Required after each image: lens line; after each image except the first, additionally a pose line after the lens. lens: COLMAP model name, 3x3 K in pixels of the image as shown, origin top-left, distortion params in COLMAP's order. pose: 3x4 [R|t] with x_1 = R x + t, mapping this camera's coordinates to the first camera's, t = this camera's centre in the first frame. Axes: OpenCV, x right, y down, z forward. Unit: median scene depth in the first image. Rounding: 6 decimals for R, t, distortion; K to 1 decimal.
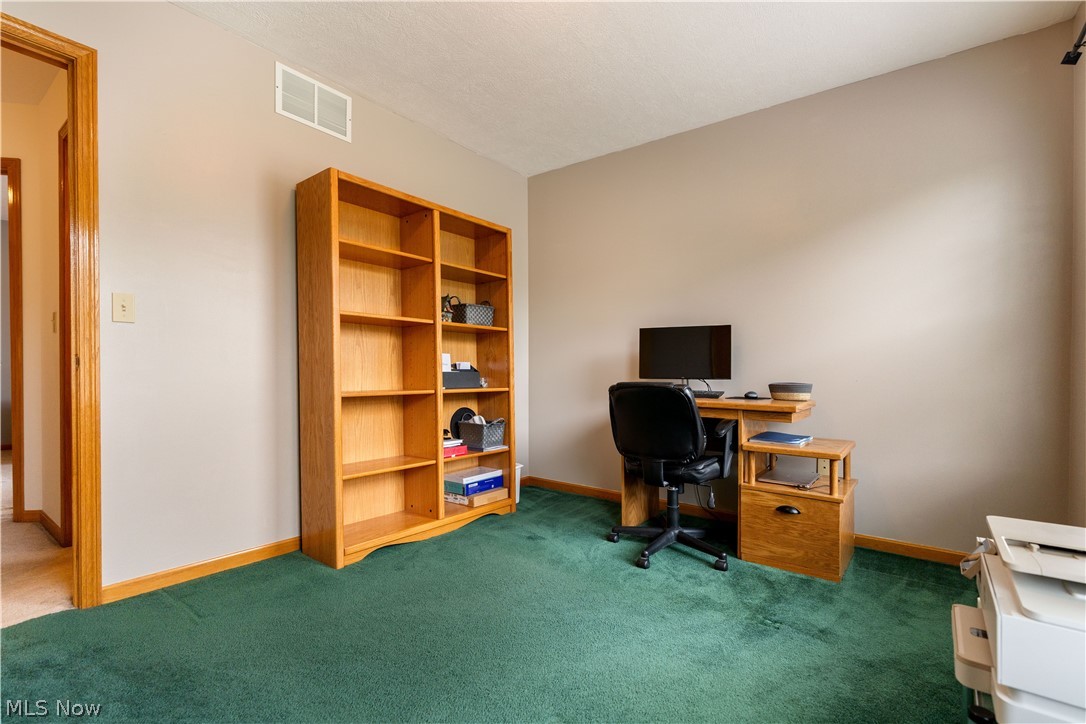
lens RADIAL K [[501.8, 0, 551.1], [0, 501.8, 368.6], [0, 0, 1]] dist [-0.002808, -0.000036]
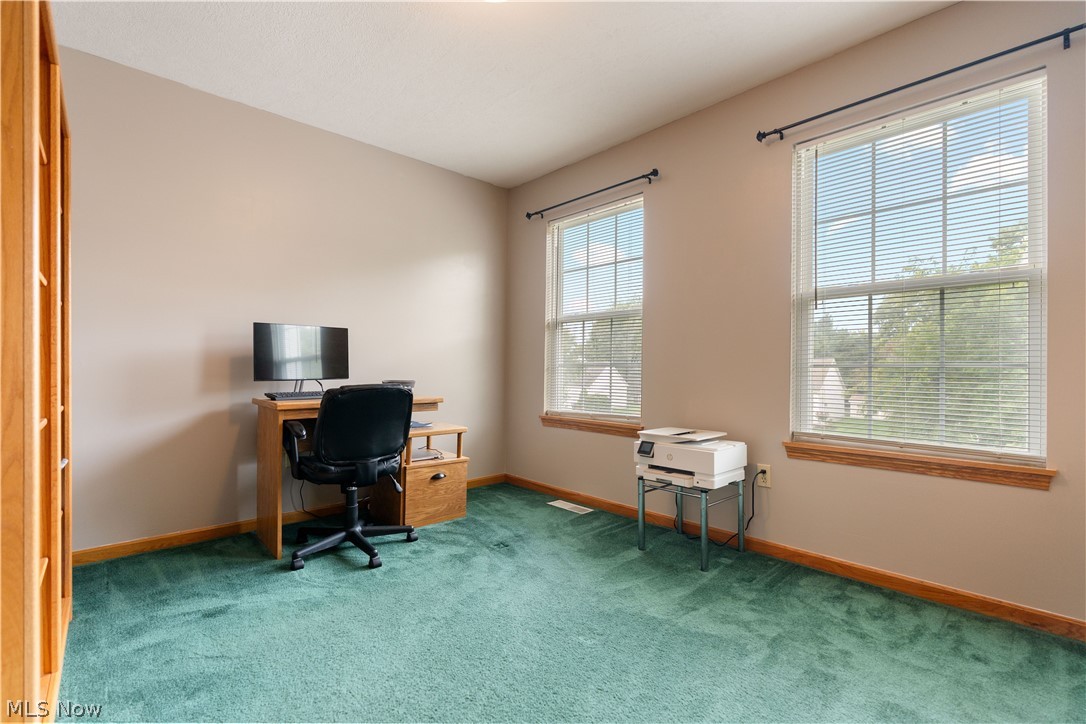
lens RADIAL K [[491.9, 0, 545.5], [0, 491.9, 361.4], [0, 0, 1]] dist [-0.000531, 0.000448]
pose [[0.180552, 0.000423, 0.983565, -0.738775], [-0.001472, 0.999999, -0.000160, -0.019482], [-0.983564, -0.001419, 0.180552, 0.486863]]
